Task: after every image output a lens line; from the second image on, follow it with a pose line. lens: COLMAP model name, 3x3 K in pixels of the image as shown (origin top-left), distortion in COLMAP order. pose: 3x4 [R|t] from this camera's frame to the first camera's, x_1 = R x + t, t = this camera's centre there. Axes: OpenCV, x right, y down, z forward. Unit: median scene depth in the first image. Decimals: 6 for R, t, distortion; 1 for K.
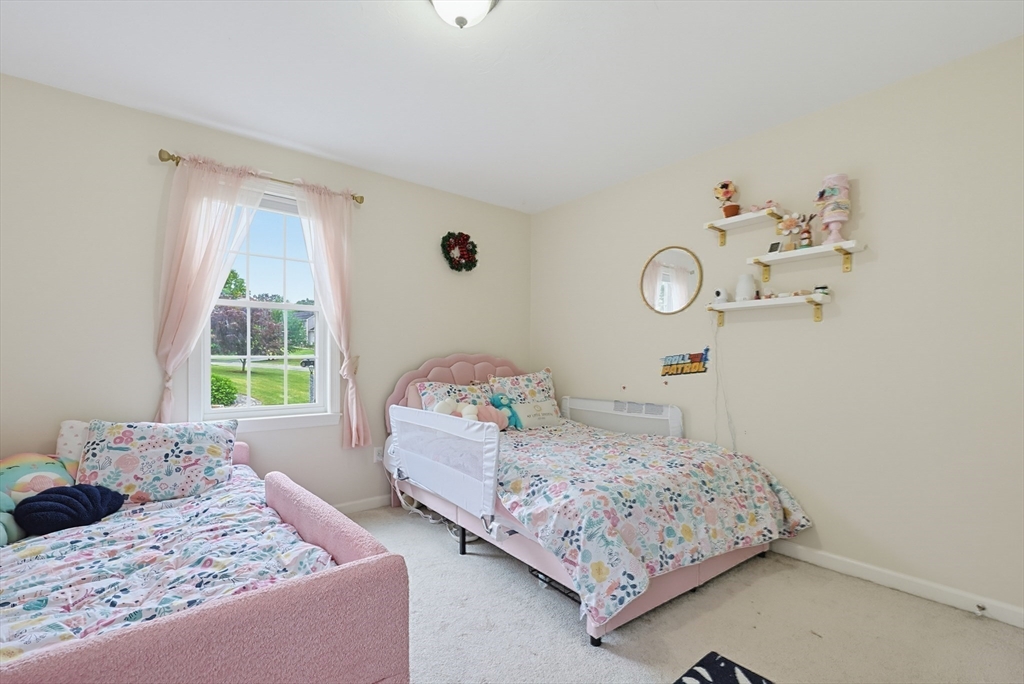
lens RADIAL K [[449.4, 0, 518.4], [0, 449.4, 362.5], [0, 0, 1]] dist [-0.000361, 0.000356]
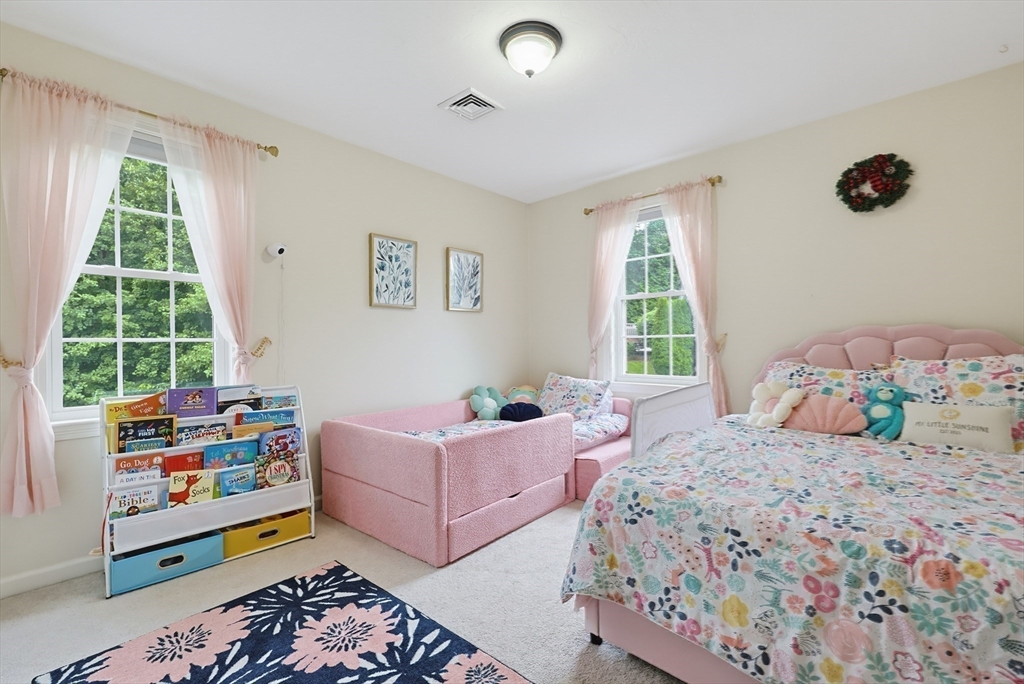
lens RADIAL K [[449.4, 0, 512.3], [0, 449.4, 344.9], [0, 0, 1]] dist [-0.000361, 0.000356]
pose [[0.153186, -0.002831, -0.988193, 0.612377], [0.003008, 0.999993, -0.002399, 0.013764], [0.988193, -0.002605, 0.153194, 0.402727]]
